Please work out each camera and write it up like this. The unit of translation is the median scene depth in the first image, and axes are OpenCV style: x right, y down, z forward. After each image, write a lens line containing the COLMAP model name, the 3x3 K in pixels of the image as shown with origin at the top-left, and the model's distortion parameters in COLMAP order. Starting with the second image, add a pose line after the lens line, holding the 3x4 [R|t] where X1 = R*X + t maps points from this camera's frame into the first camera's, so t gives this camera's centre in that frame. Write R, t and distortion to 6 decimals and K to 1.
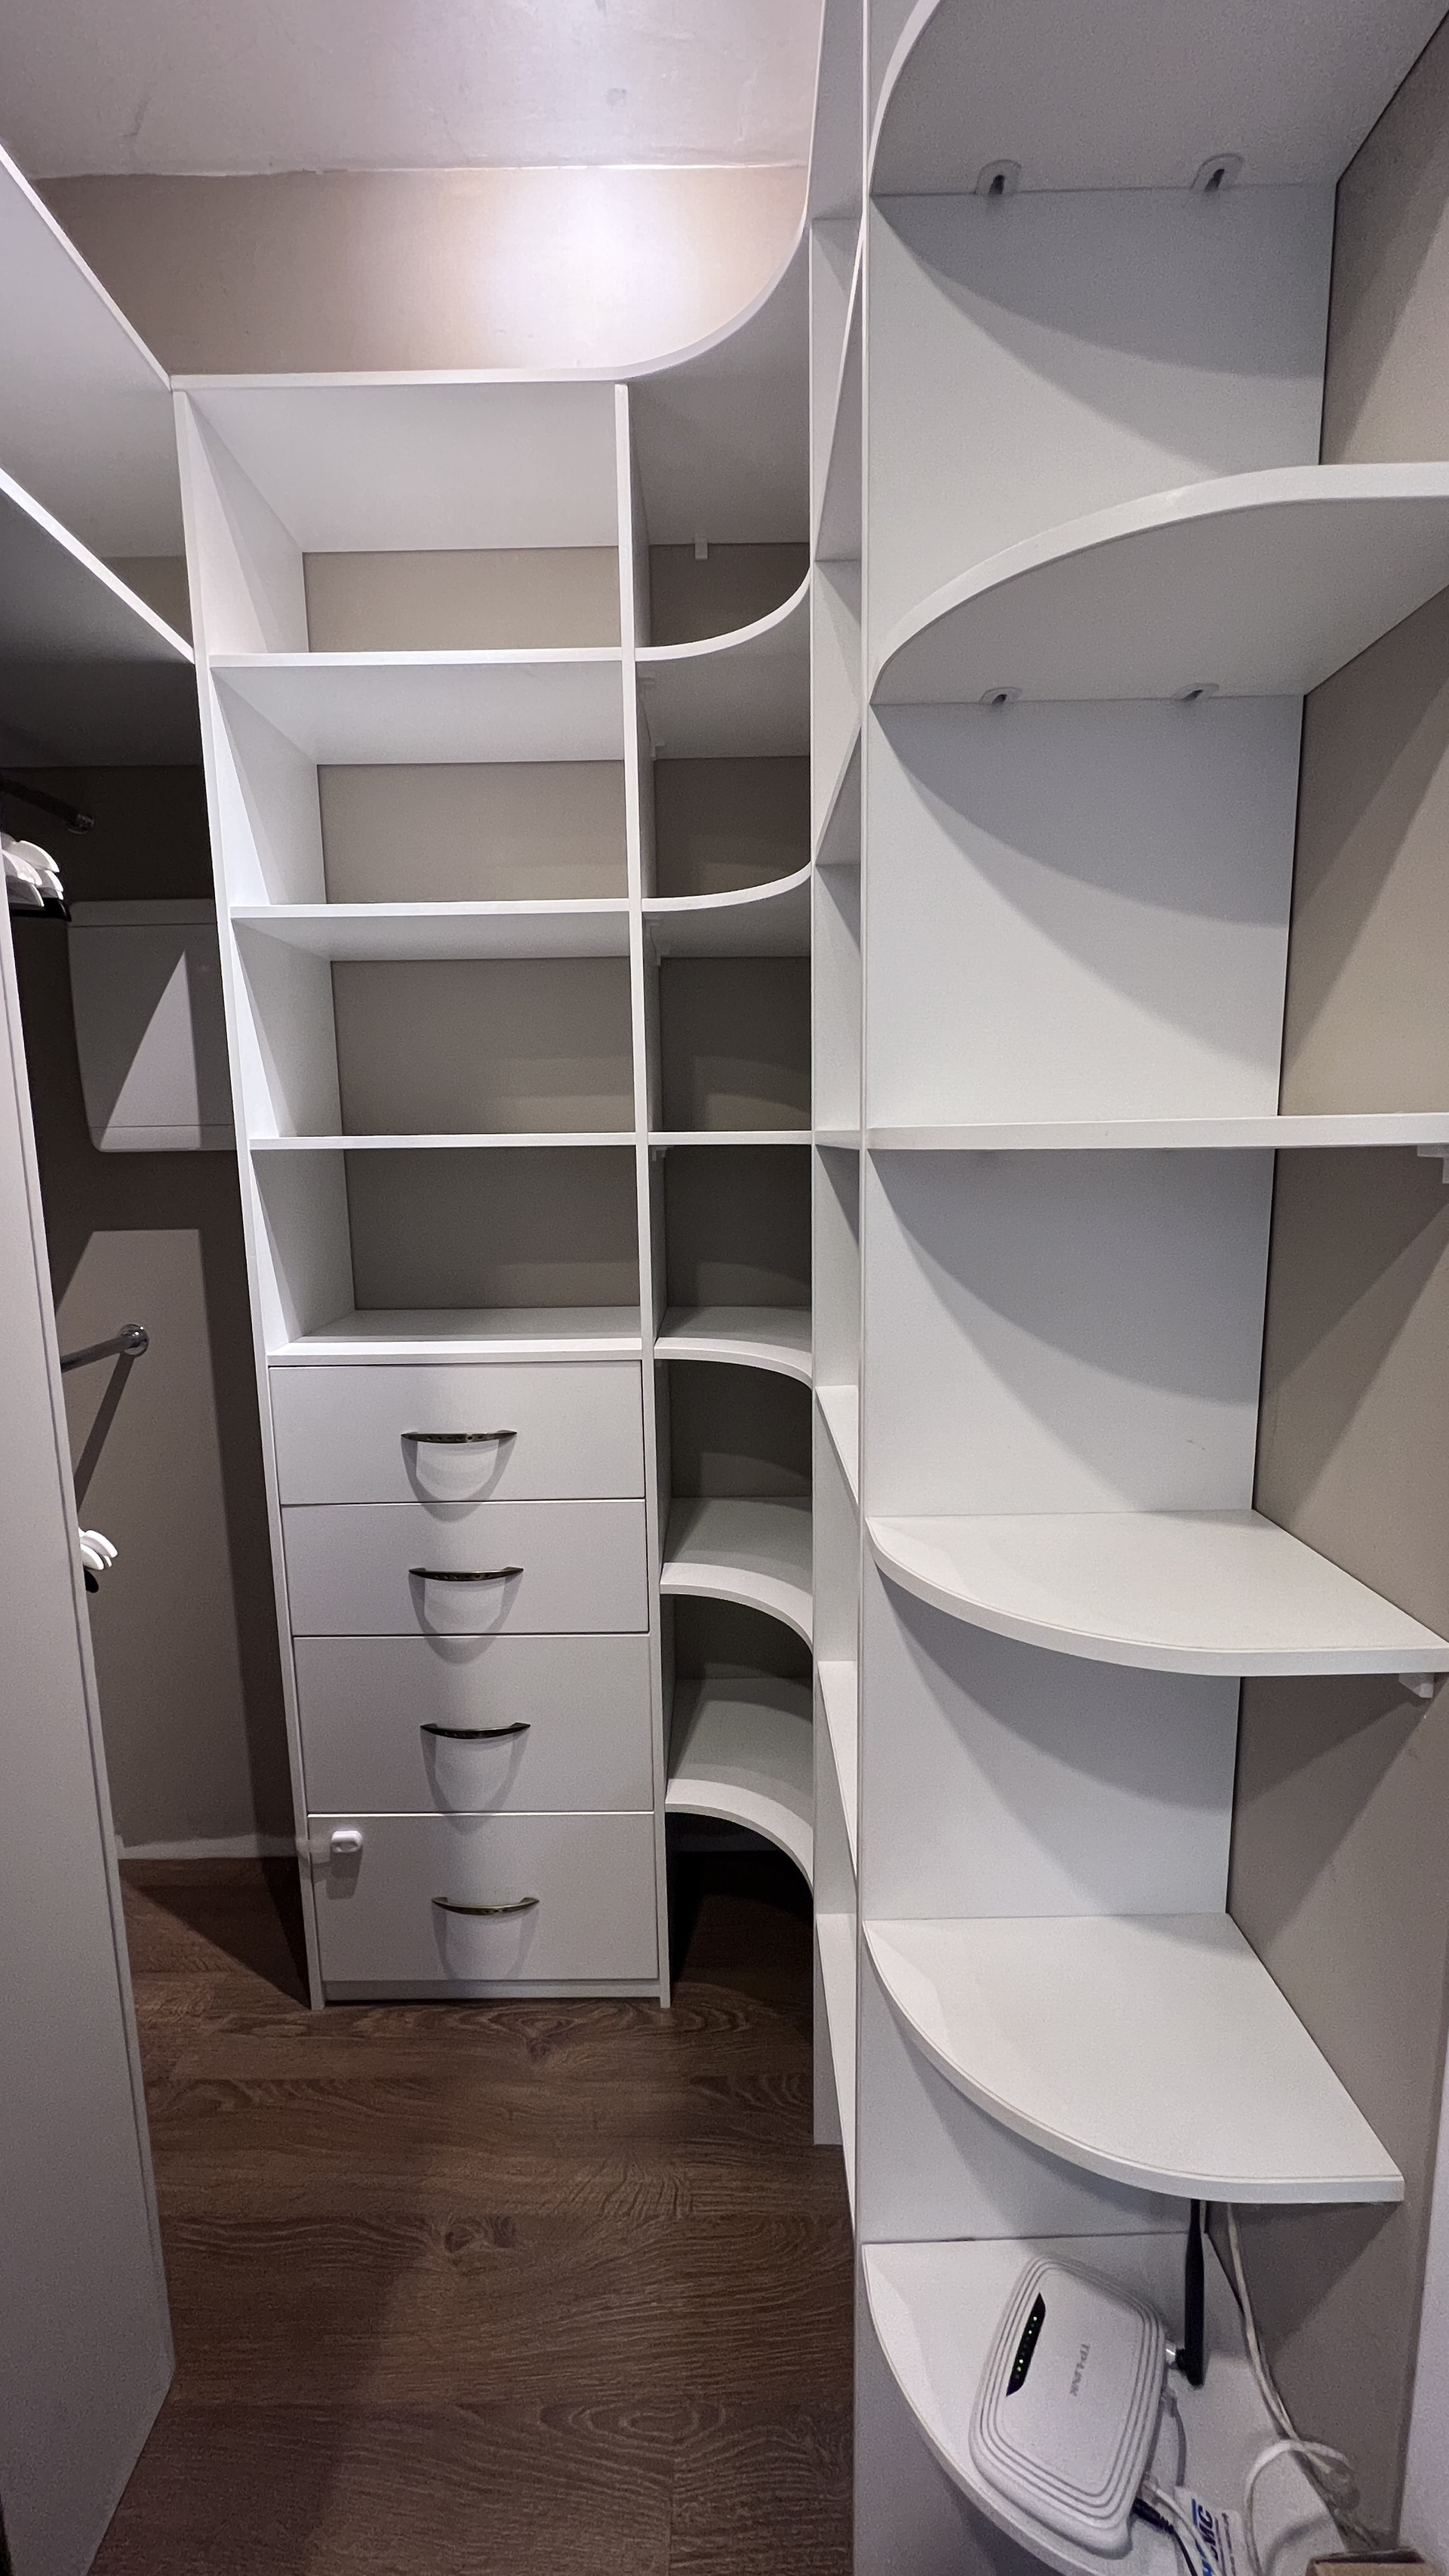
lens RADIAL K [[1016.9, 0, 720.0], [0, 1016.9, 1288.4], [0, 0, 1]] dist [-0.005350, 0.001206]
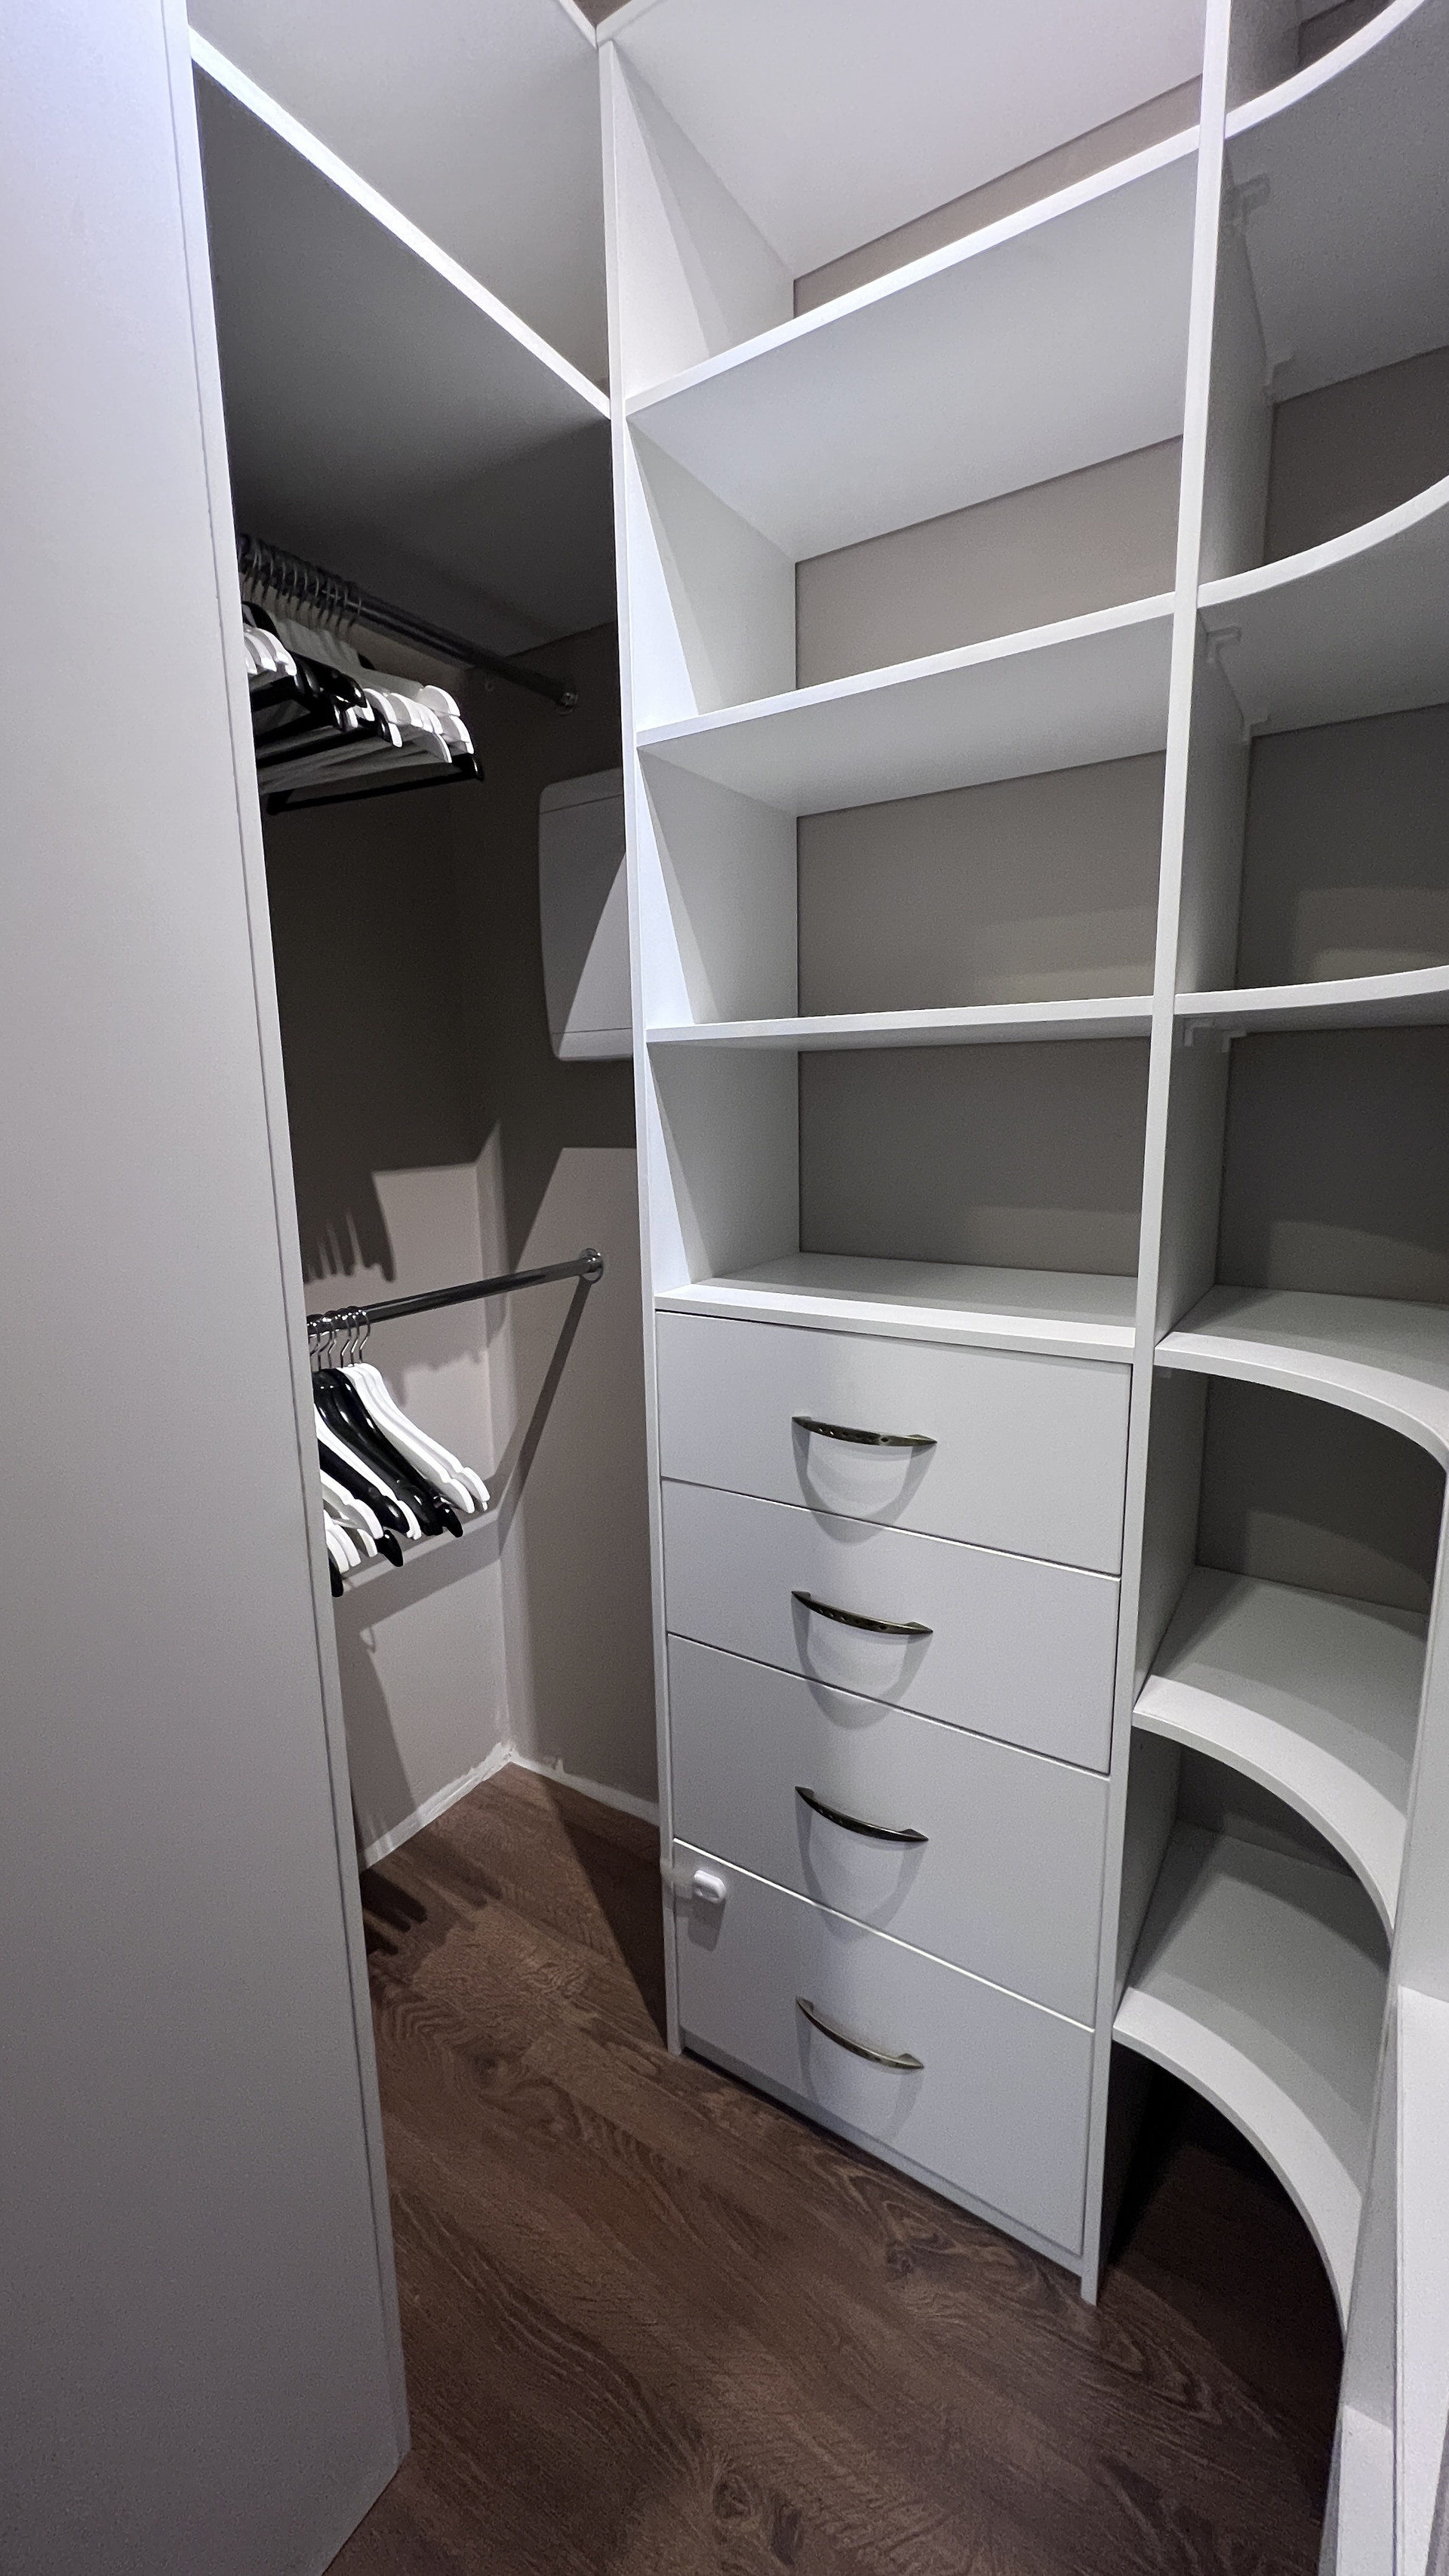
lens RADIAL K [[1016.9, 0, 727.7], [0, 1016.9, 1287.9], [0, 0, 1]] dist [-0.005350, 0.001206]
pose [[0.841011, 0.098169, -0.532037, 0.040374], [-0.074947, 0.995058, 0.065133, 0.001156], [0.535802, -0.014903, 0.844212, 0.320278]]
